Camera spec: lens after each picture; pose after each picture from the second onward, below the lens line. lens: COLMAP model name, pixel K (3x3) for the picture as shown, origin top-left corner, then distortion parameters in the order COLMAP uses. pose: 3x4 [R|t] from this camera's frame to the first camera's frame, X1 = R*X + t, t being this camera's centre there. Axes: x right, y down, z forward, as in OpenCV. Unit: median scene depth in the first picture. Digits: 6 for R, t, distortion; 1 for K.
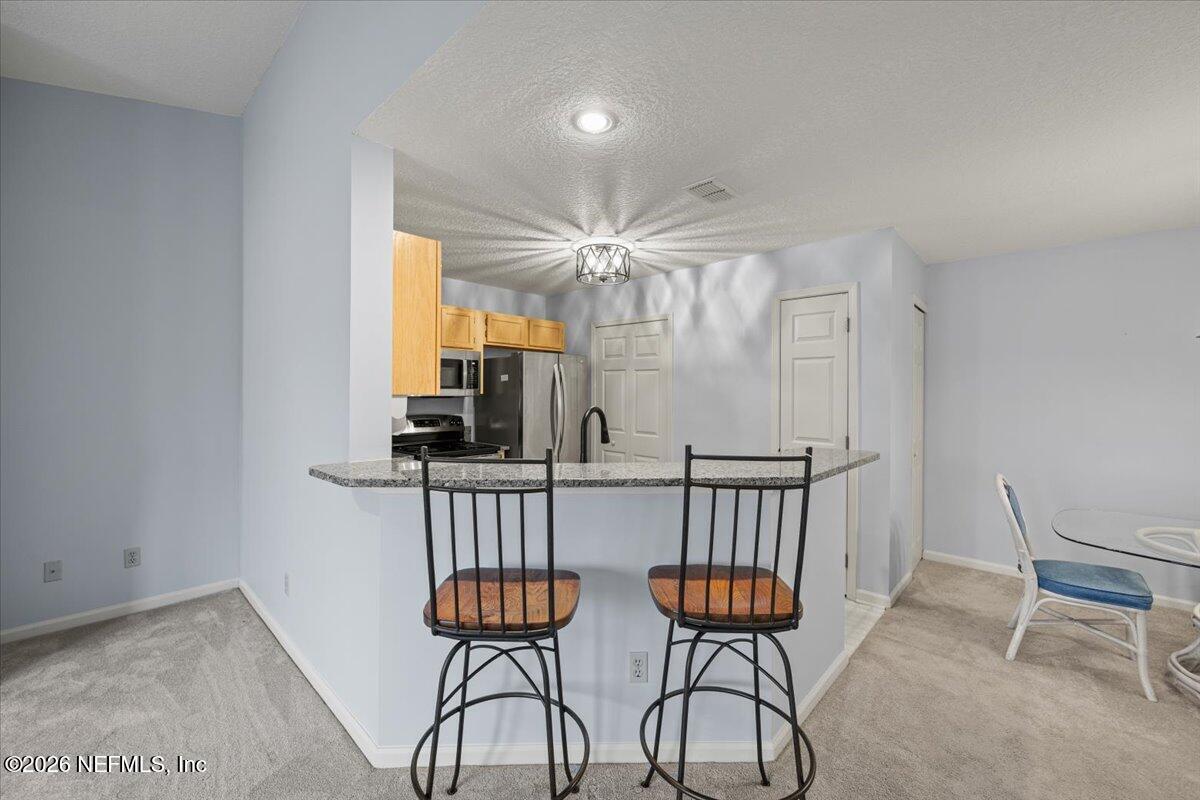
lens RADIAL K [[480.9, 0, 598.3], [0, 480.9, 396.7], [0, 0, 1]] dist [-0.001627, -0.000118]
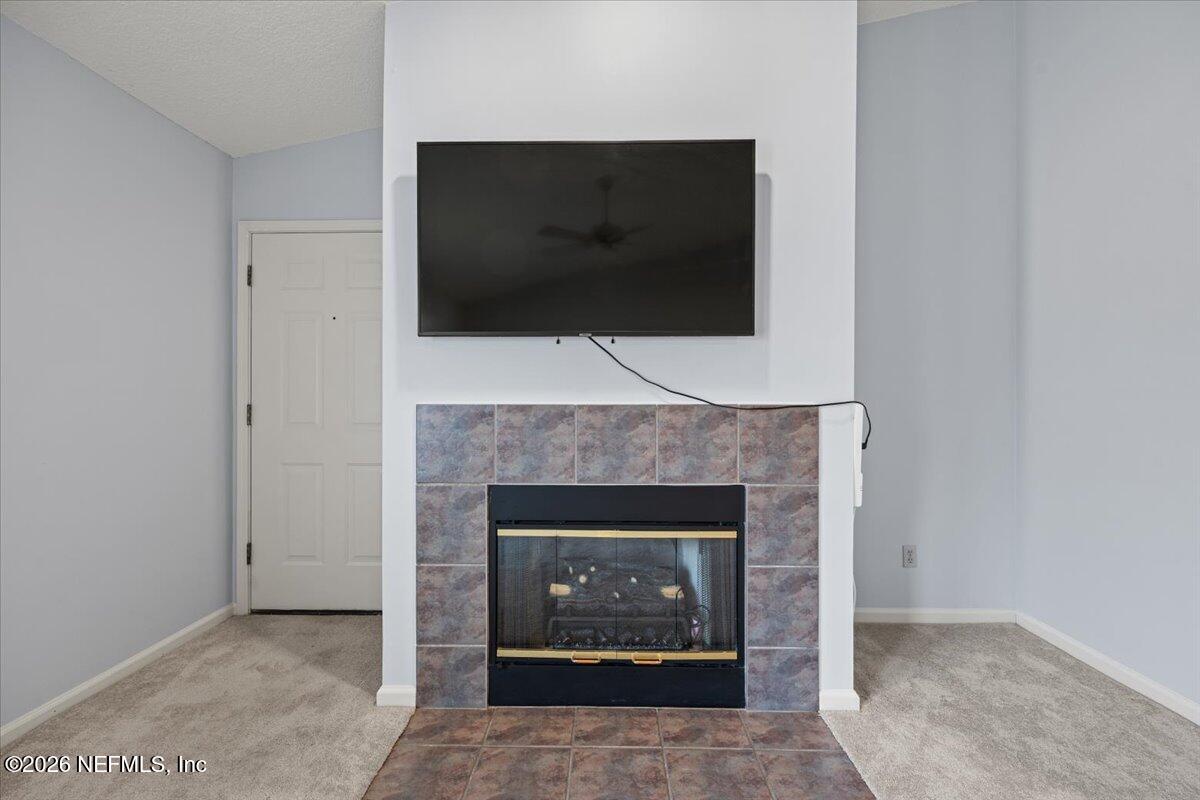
lens RADIAL K [[480.9, 0, 598.3], [0, 480.9, 396.7], [0, 0, 1]] dist [-0.001627, -0.000118]
pose [[0.677321, -0.006478, -0.735659, -0.609195], [-0.006048, 0.999878, -0.014373, 0.059018], [0.735663, 0.014184, 0.677199, 0.017232]]
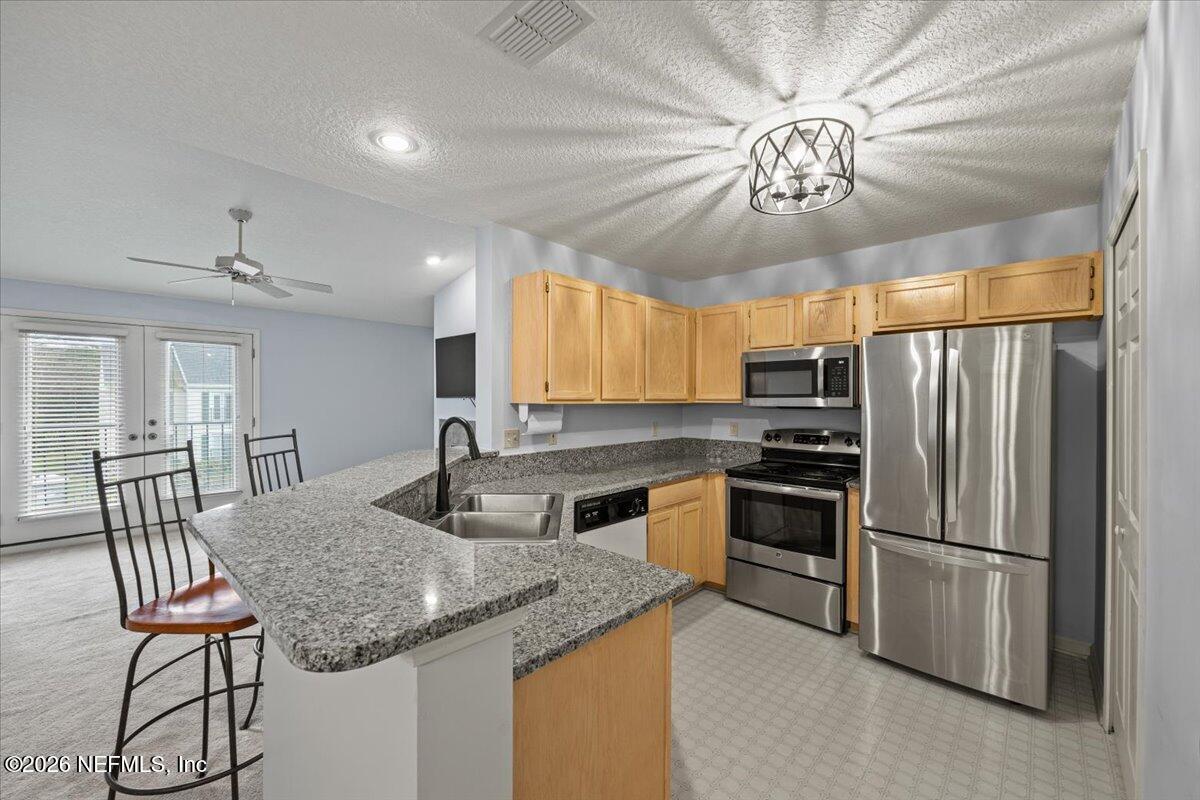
lens RADIAL K [[480.9, 0, 598.3], [0, 480.9, 396.7], [0, 0, 1]] dist [-0.001627, -0.000118]
pose [[0.003970, -0.005608, -0.999976, 0.554486], [-0.009982, 0.999934, -0.005648, -0.012040], [0.999942, 0.010004, 0.003914, 0.773865]]
